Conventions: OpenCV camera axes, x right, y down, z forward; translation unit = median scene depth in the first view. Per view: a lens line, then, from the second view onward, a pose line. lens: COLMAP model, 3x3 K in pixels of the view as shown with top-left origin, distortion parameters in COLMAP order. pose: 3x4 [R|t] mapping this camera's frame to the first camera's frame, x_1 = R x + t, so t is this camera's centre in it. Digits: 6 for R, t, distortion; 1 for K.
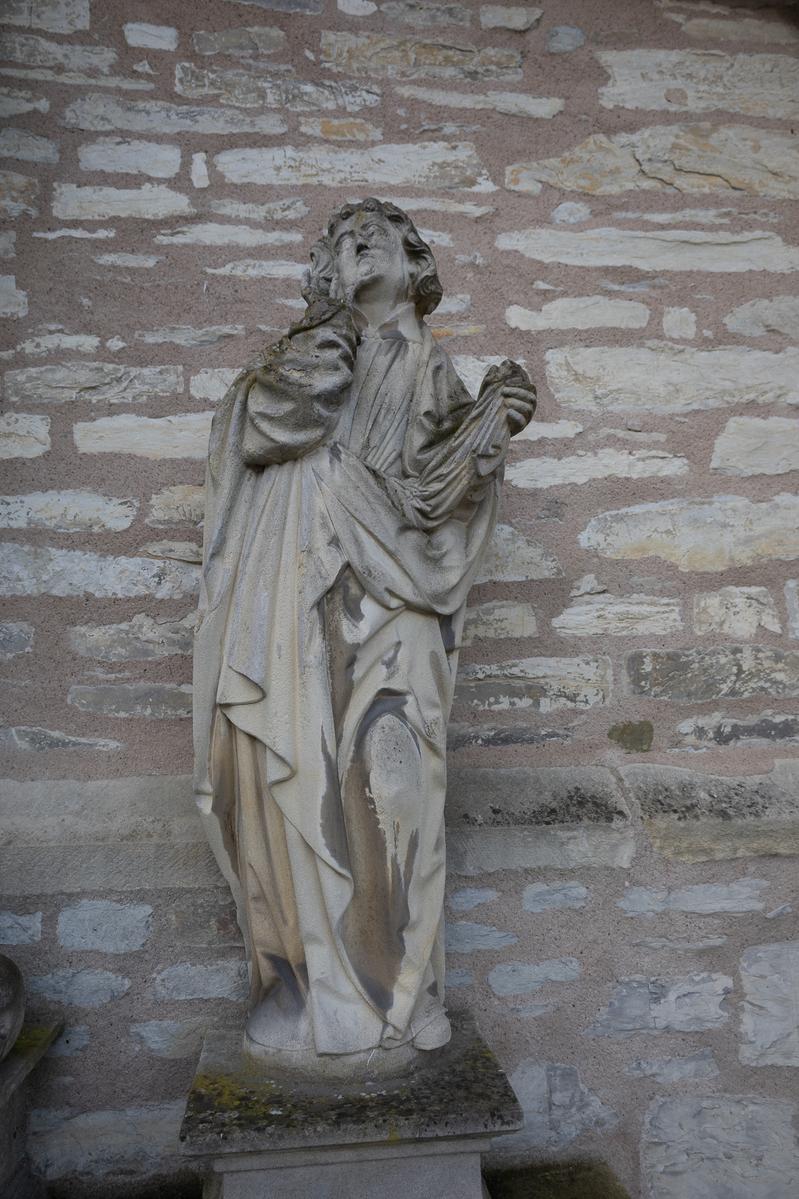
lens RADIAL K [[774.5, 0, 402.6], [0, 774.5, 598.7], [0, 0, 1]] dist [-0.001409, 0.004794]
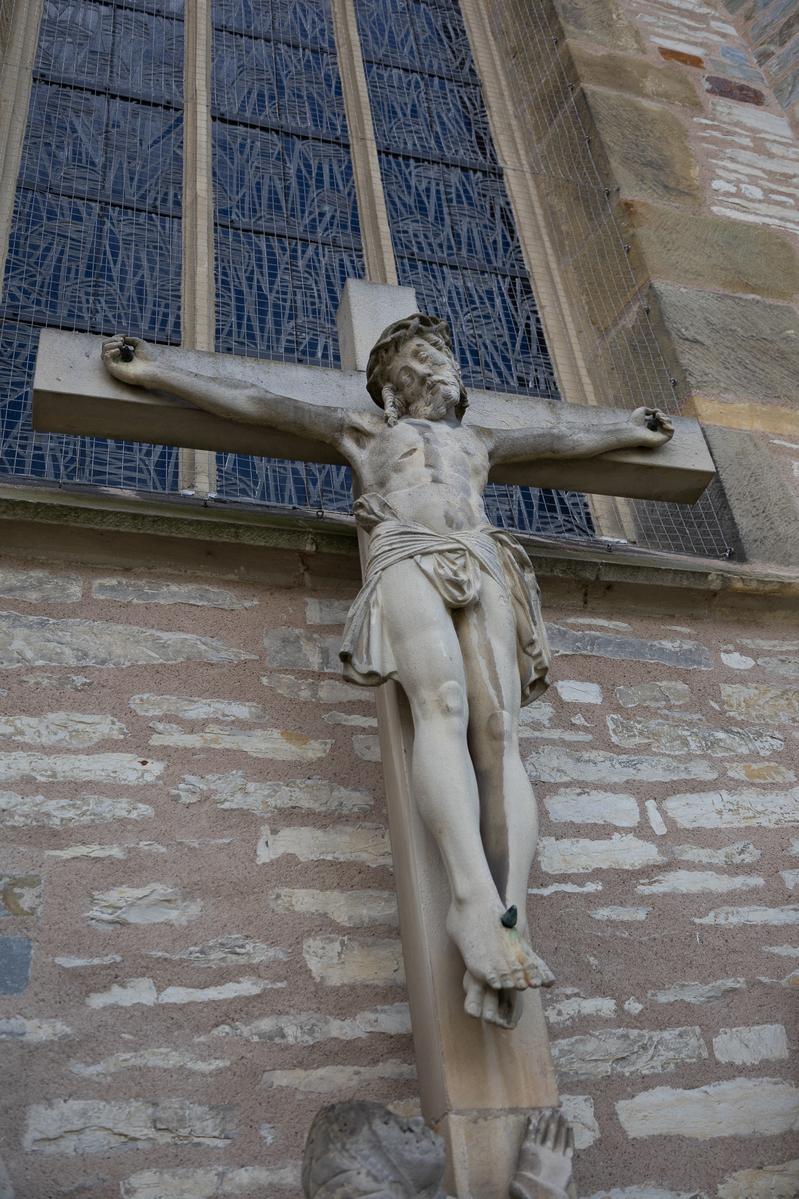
lens RADIAL K [[1166.3, 0, 389.0], [0, 1166.3, 606.3], [0, 0, 1]] dist [-0.004048, 0.000000]
pose [[0.981642, 0.022504, 0.189398, -0.945668], [0.069911, 0.881448, -0.467078, -0.118698], [-0.177456, 0.471745, 0.863693, -0.395748]]
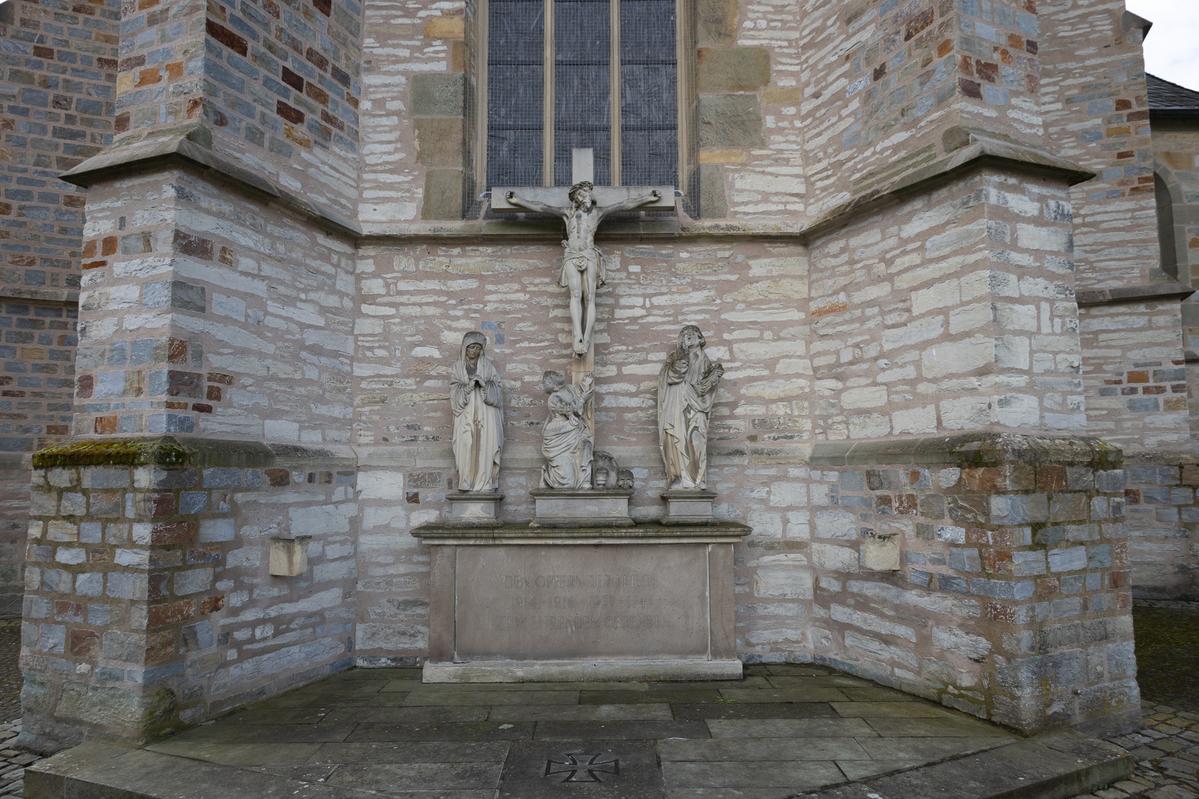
lens RADIAL K [[774.5, 0, 600.4], [0, 774.5, 410.4], [0, 0, 1]] dist [-0.001409, 0.004794]
pose [[0.993304, -0.004571, -0.115442, -0.040419], [0.012657, 0.997508, 0.069416, -0.286248], [0.114837, -0.070412, 0.990886, -3.352636]]
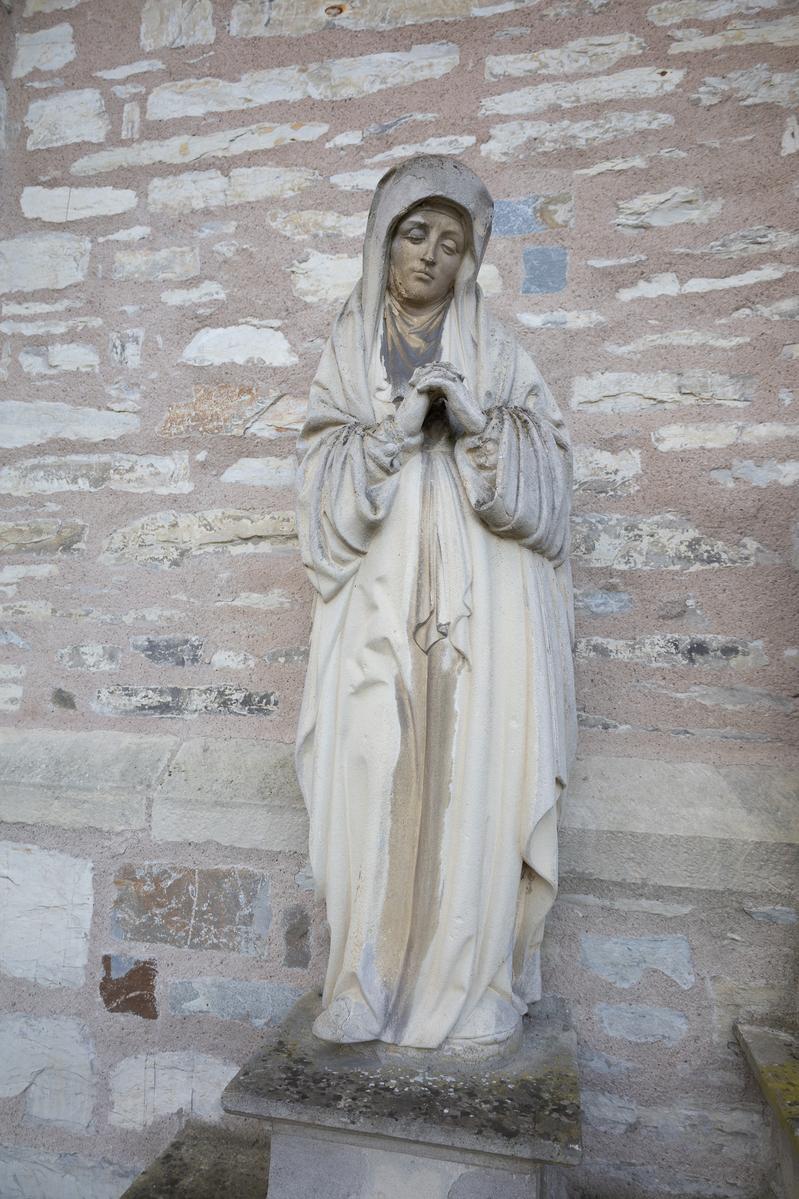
lens RADIAL K [[774.5, 0, 406.9], [0, 774.5, 605.1], [0, 0, 1]] dist [-0.001409, 0.004794]
pose [[0.945736, 0.005260, -0.324895, -0.949938], [0.003490, 0.999647, 0.026346, 0.005639], [0.324918, -0.026050, 0.945383, -0.062287]]
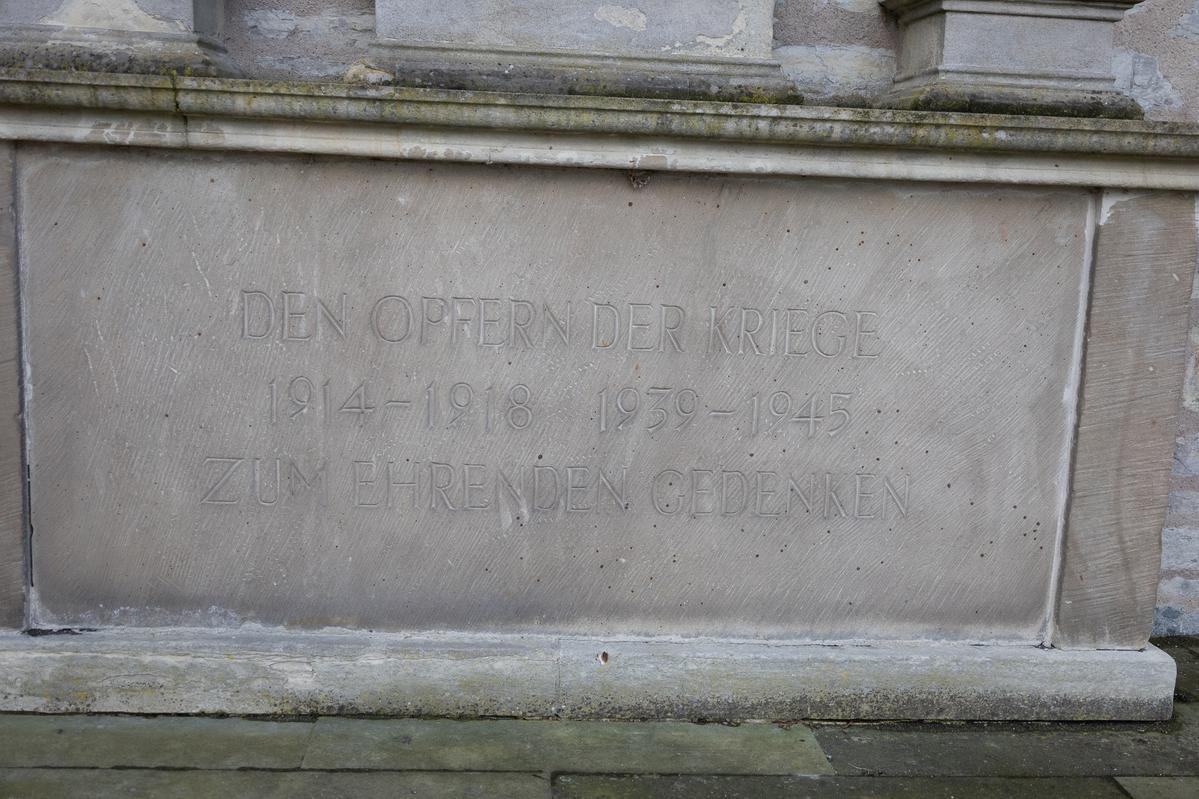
lens RADIAL K [[1347.6, 0, 592.0], [0, 1347.6, 406.3], [0, 0, 1]] dist [-0.007024, 0.000000]
pose [[0.997375, 0.060373, -0.039969, -0.487165], [-0.044439, 0.946248, 0.320376, 0.417726], [0.057163, -0.317759, 0.946447, -1.109506]]
